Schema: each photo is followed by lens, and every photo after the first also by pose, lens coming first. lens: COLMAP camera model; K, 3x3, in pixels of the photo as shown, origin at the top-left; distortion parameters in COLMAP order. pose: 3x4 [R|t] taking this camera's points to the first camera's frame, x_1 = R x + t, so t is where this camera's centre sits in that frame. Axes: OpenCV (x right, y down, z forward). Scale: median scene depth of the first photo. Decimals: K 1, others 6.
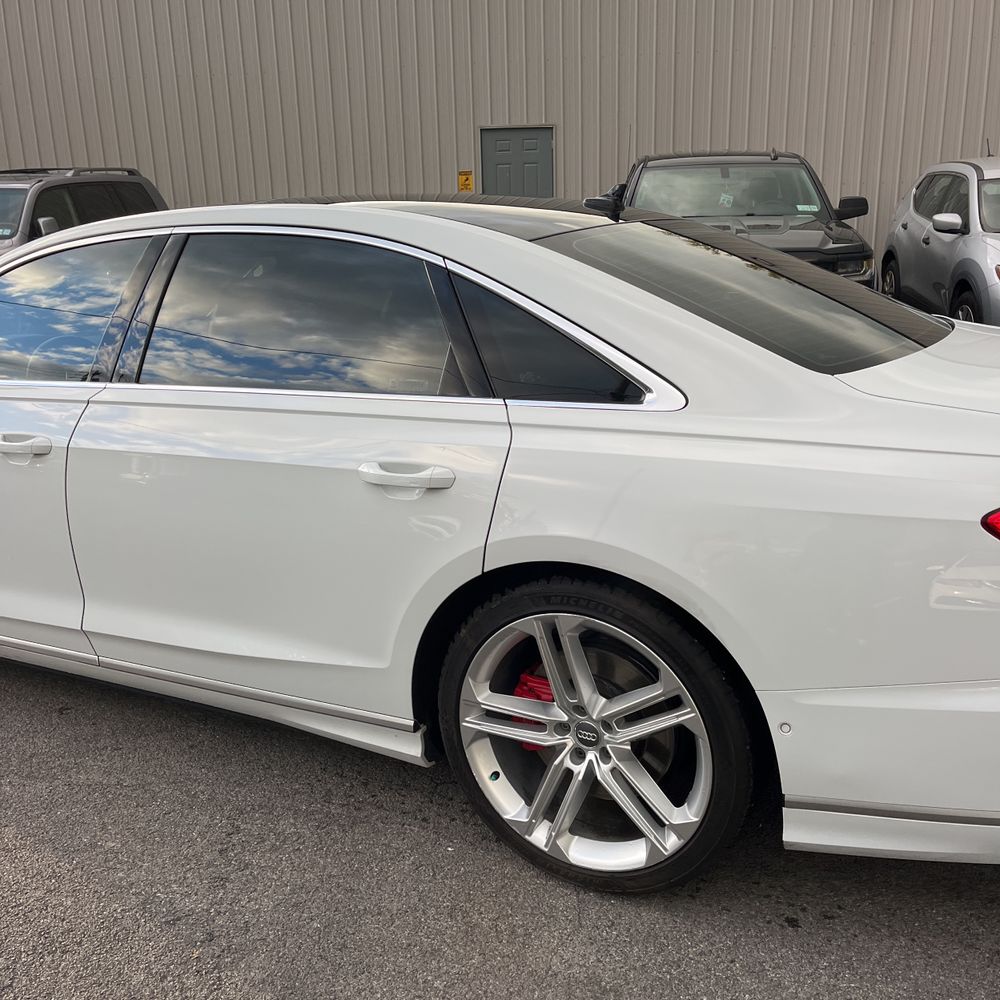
lens RADIAL K [[1010.8, 0, 503.4], [0, 1010.8, 509.8], [0, 0, 1]] dist [0.029180, 0.000000]
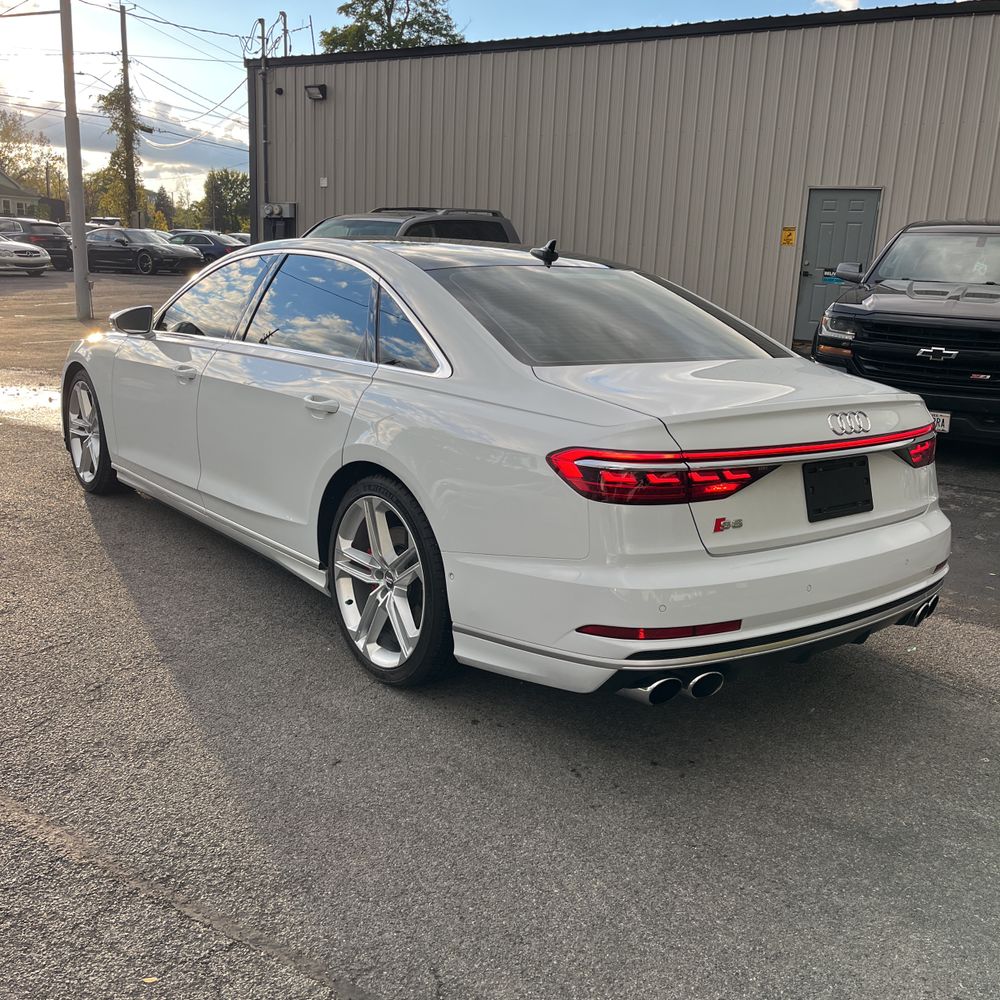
lens RADIAL K [[1010.8, 0, 501.5], [0, 1010.8, 495.4], [0, 0, 1]] dist [0.029180, 0.000000]
pose [[0.912393, 0.156765, -0.378105, 0.799047], [-0.177339, 0.983947, -0.019981, 0.091834], [0.368903, 0.085283, 0.925547, -0.393004]]
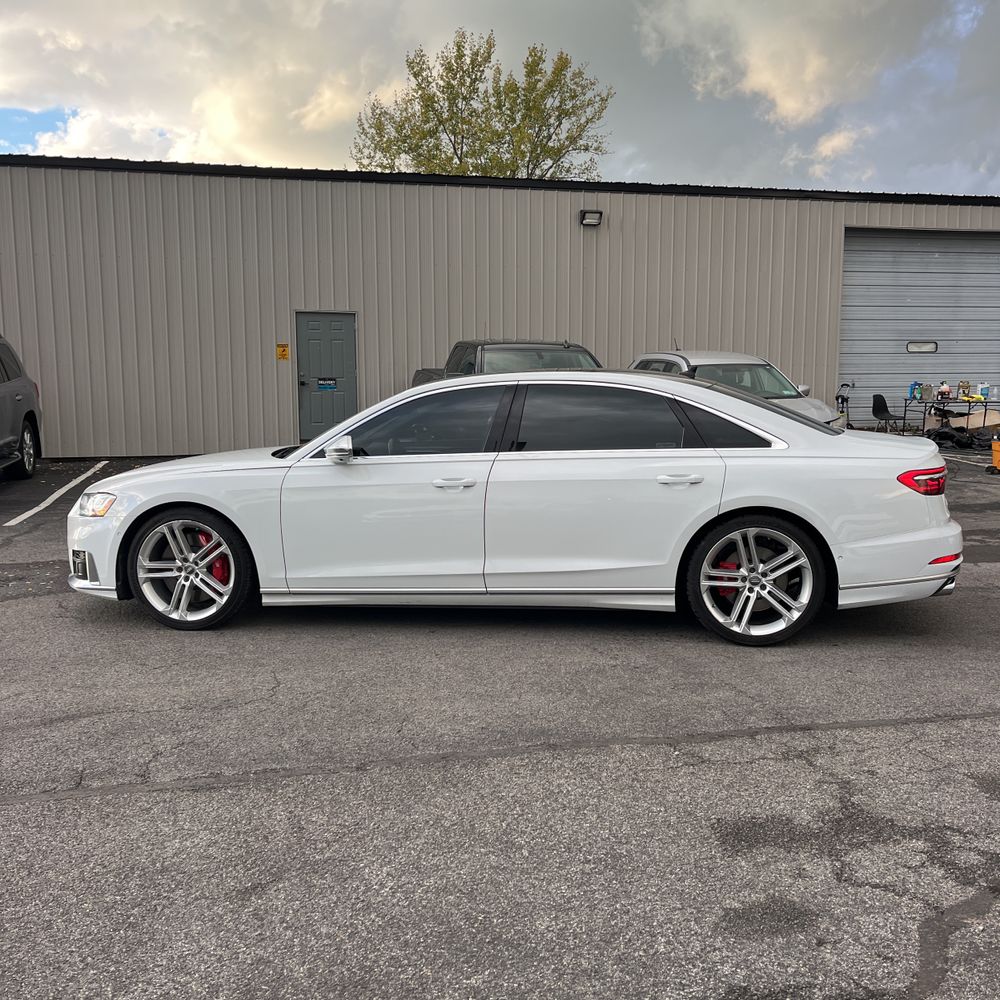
lens RADIAL K [[1010.8, 0, 497.8], [0, 1010.8, 515.4], [0, 0, 1]] dist [0.029180, 0.000000]
pose [[0.937758, -0.022994, 0.346529, -1.347925], [0.076071, 0.987175, -0.140355, 0.359012], [-0.338857, 0.157980, 0.927480, -1.107048]]
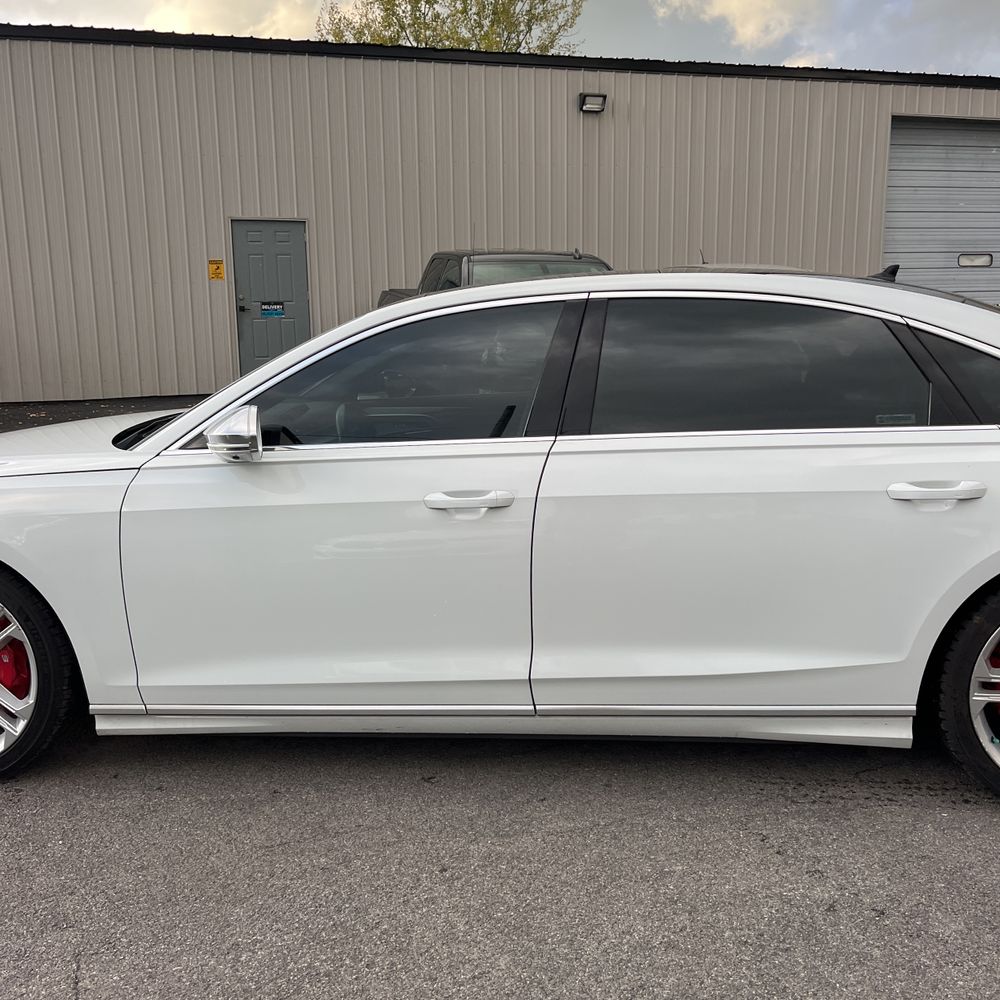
lens RADIAL K [[1020.0, 0, 506.7], [0, 1020.0, 494.3], [0, 0, 1]] dist [0.018096, 0.000000]
pose [[0.923327, -0.054816, 0.380082, -1.012695], [0.095074, 0.991577, -0.087956, 0.027996], [-0.372059, 0.117348, 0.920761, 0.066346]]
